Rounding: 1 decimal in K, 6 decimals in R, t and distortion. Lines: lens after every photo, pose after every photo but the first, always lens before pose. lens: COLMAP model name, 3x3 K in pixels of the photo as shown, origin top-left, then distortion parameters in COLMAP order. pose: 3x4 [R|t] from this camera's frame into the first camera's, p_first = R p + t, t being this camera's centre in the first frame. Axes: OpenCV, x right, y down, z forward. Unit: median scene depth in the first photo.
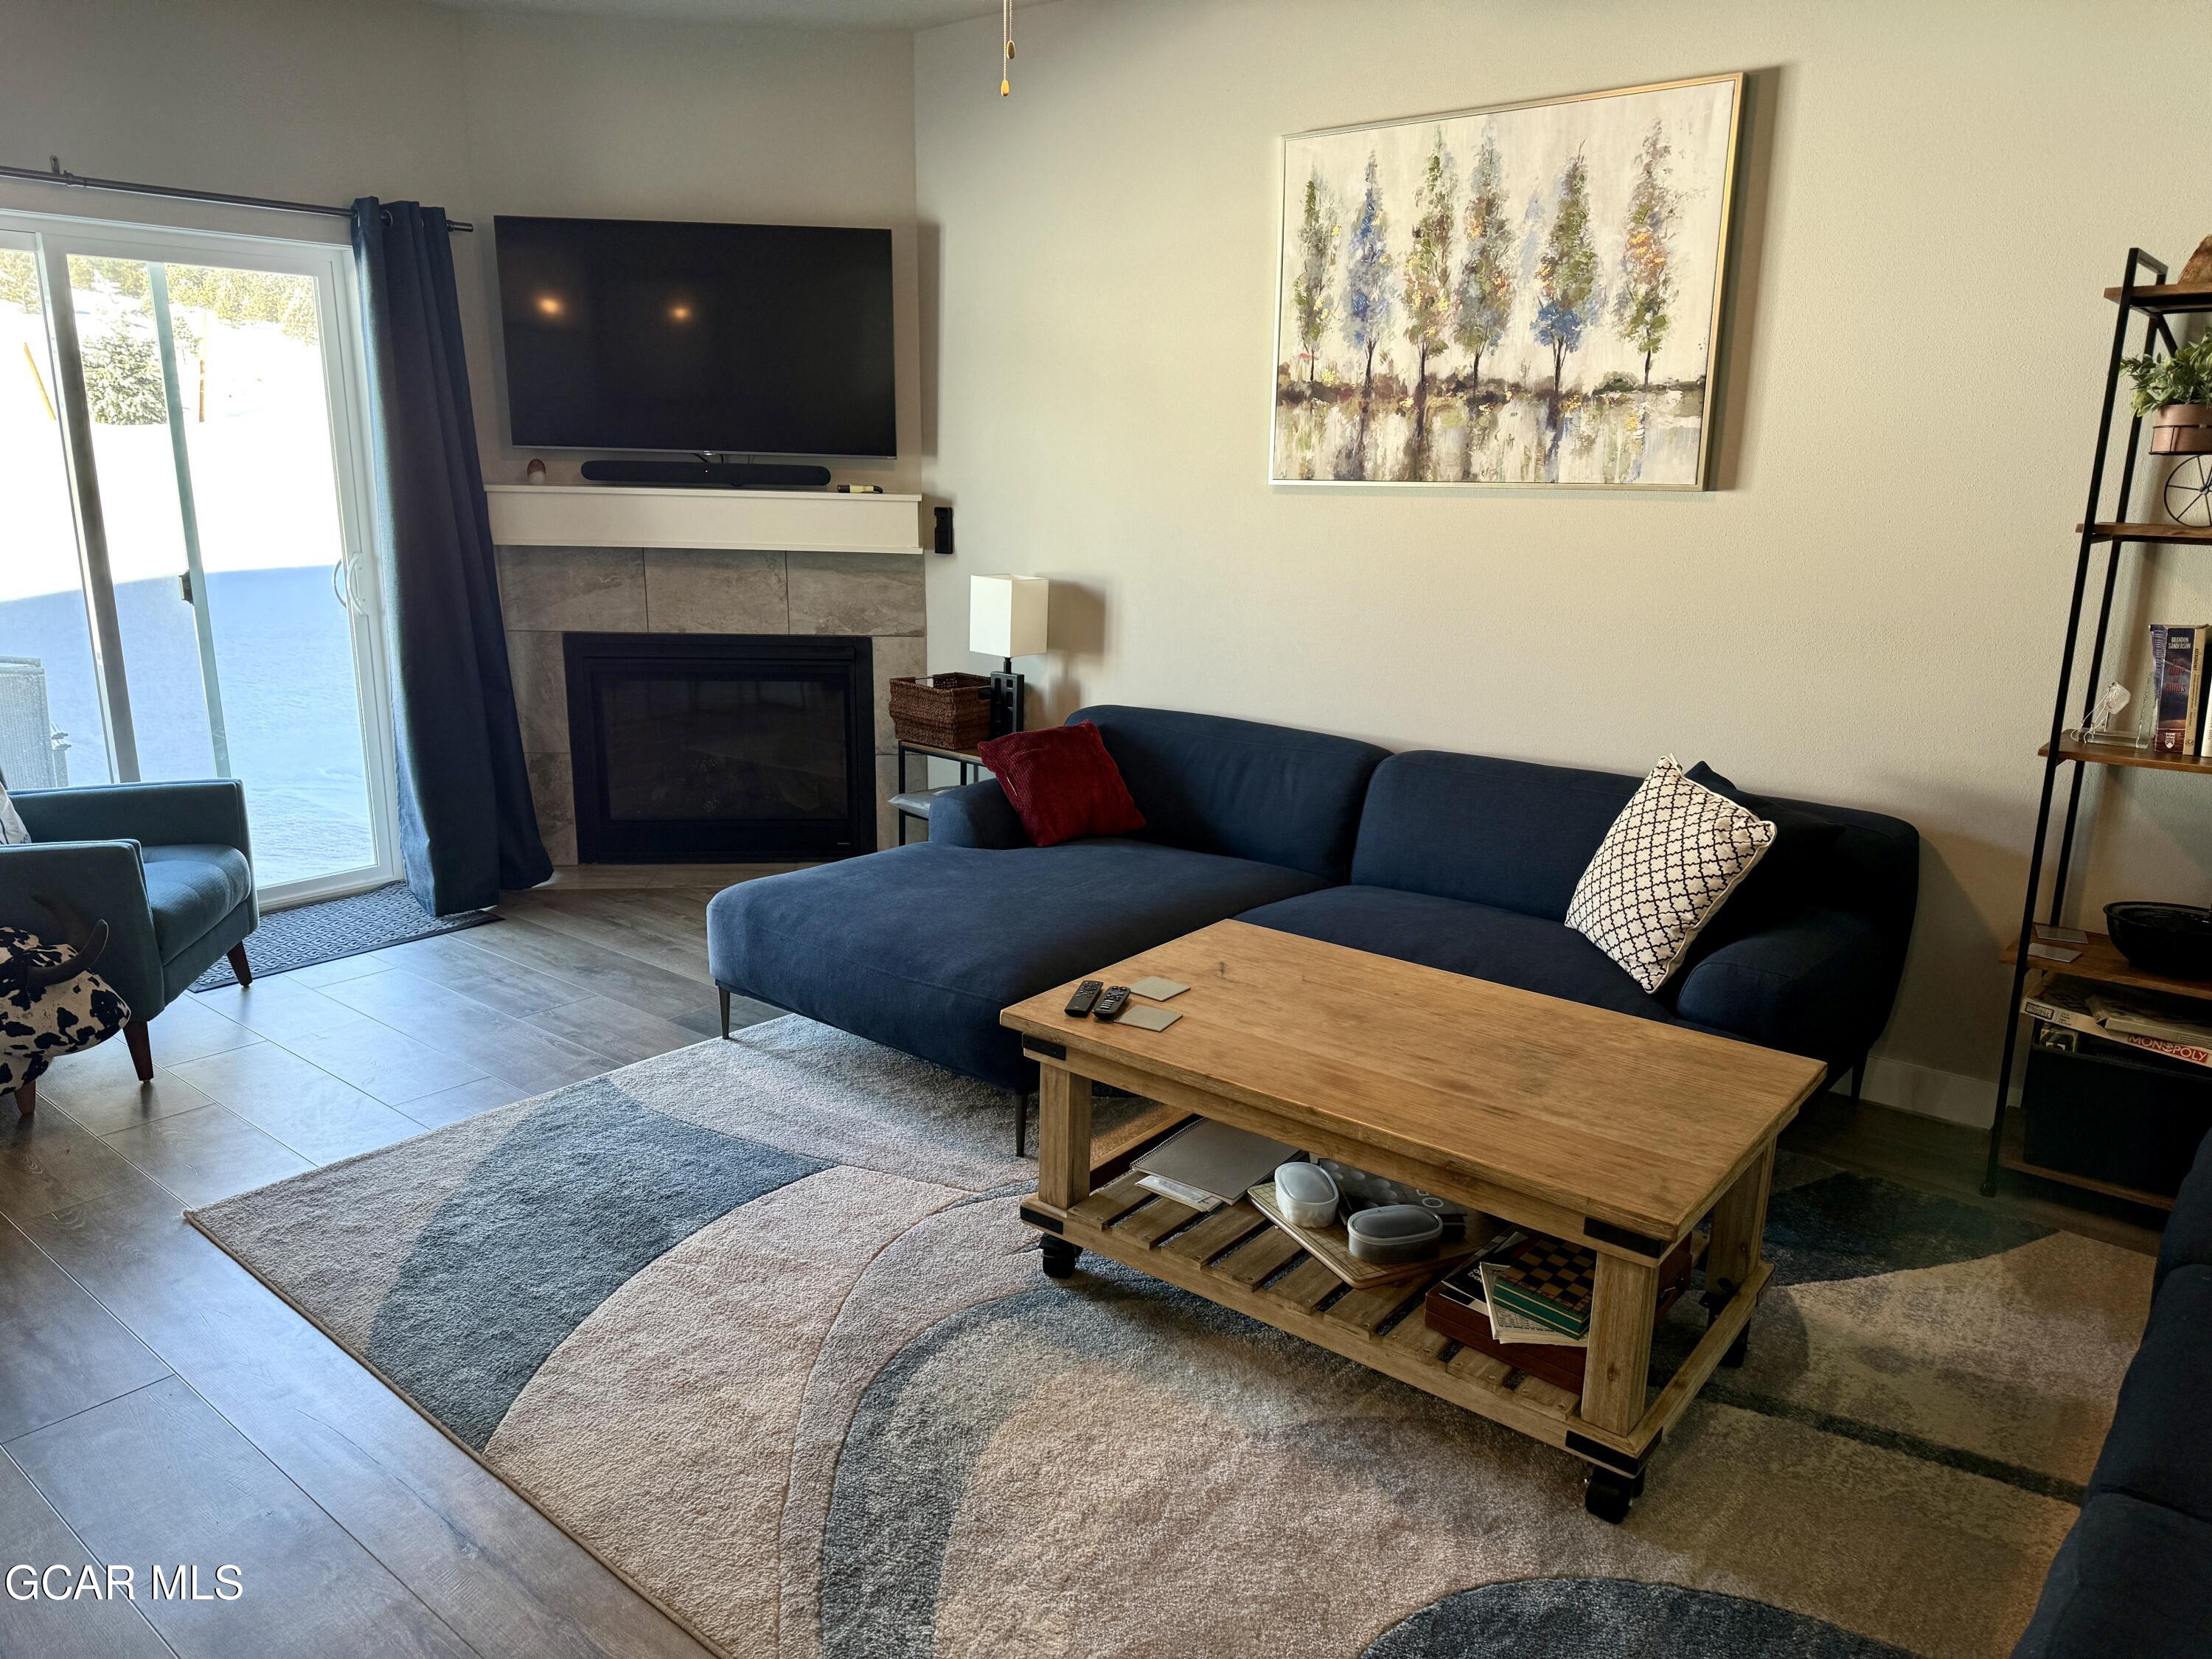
lens RADIAL K [[1515.0, 0, 1077.6], [0, 1515.0, 833.8], [0, 0, 1]] dist [0.136325, -0.278957]
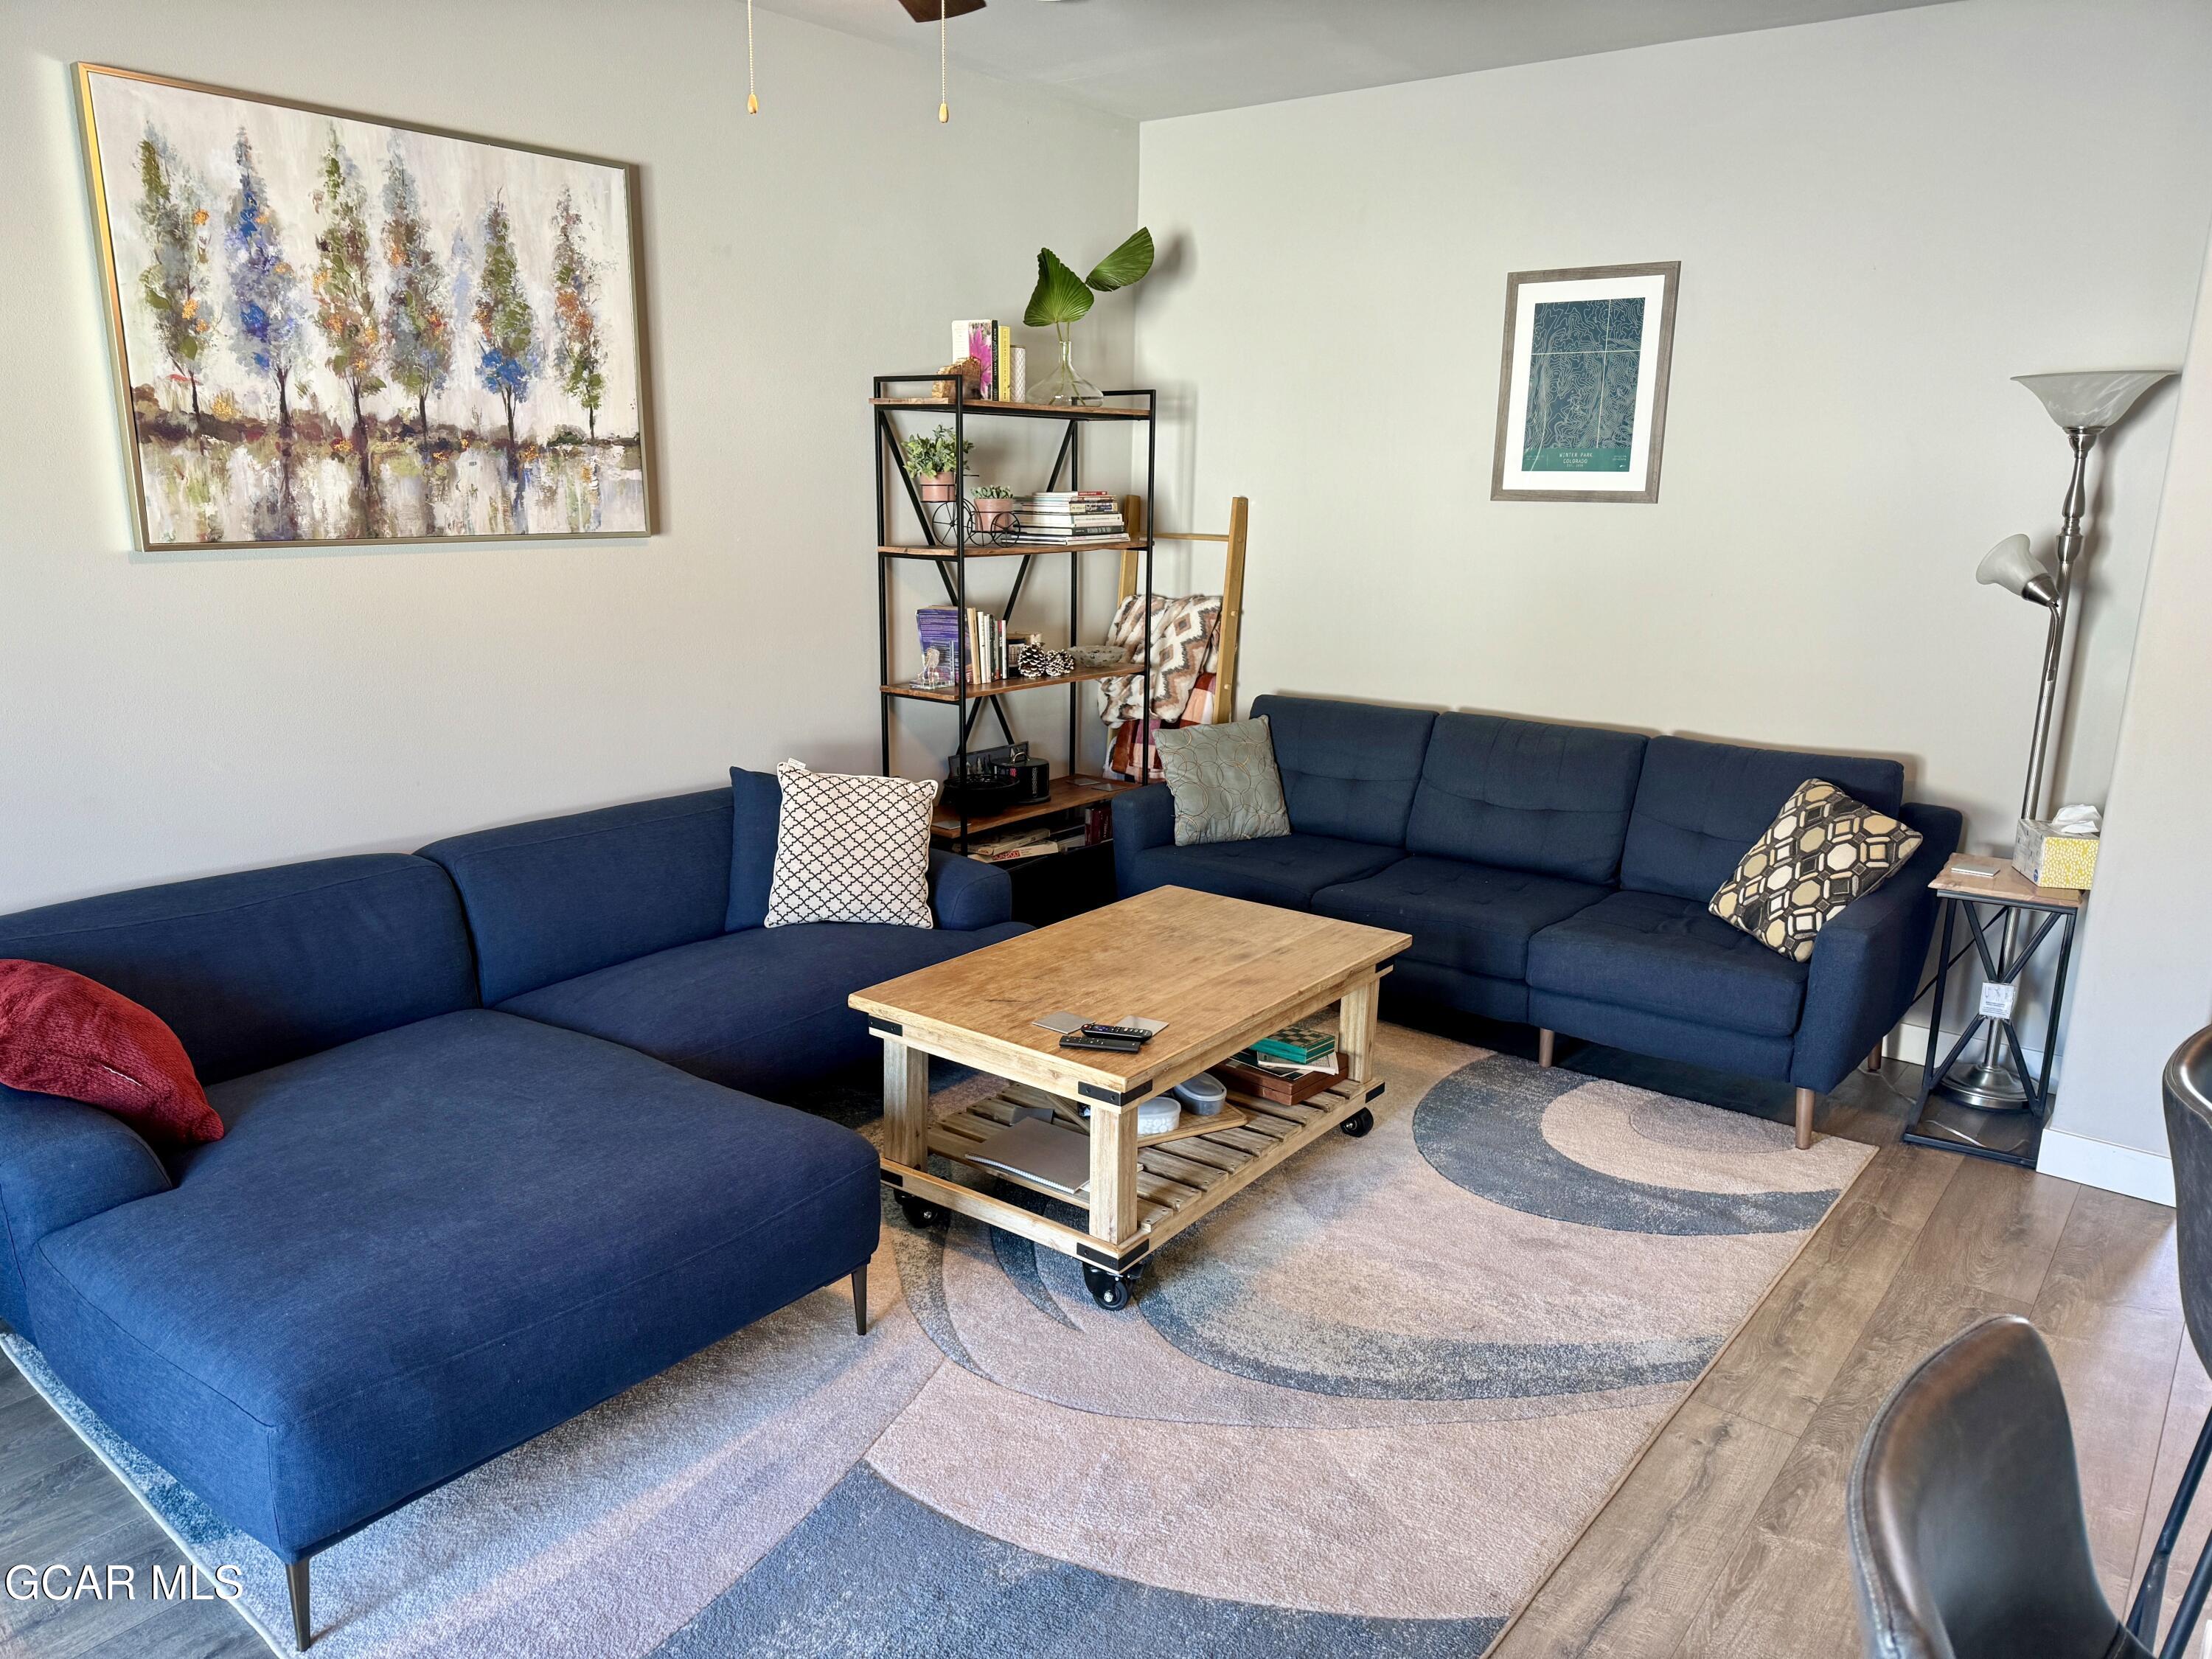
lens RADIAL K [[1539.5, 0, 1111.3], [0, 1539.5, 854.2], [0, 0, 1]] dist [0.003657, -0.020698]
pose [[-0.043627, -0.254125, 0.966187, -0.688593], [0.225320, 0.939687, 0.257329, -0.200593], [-0.973308, 0.228928, 0.016264, 0.653198]]
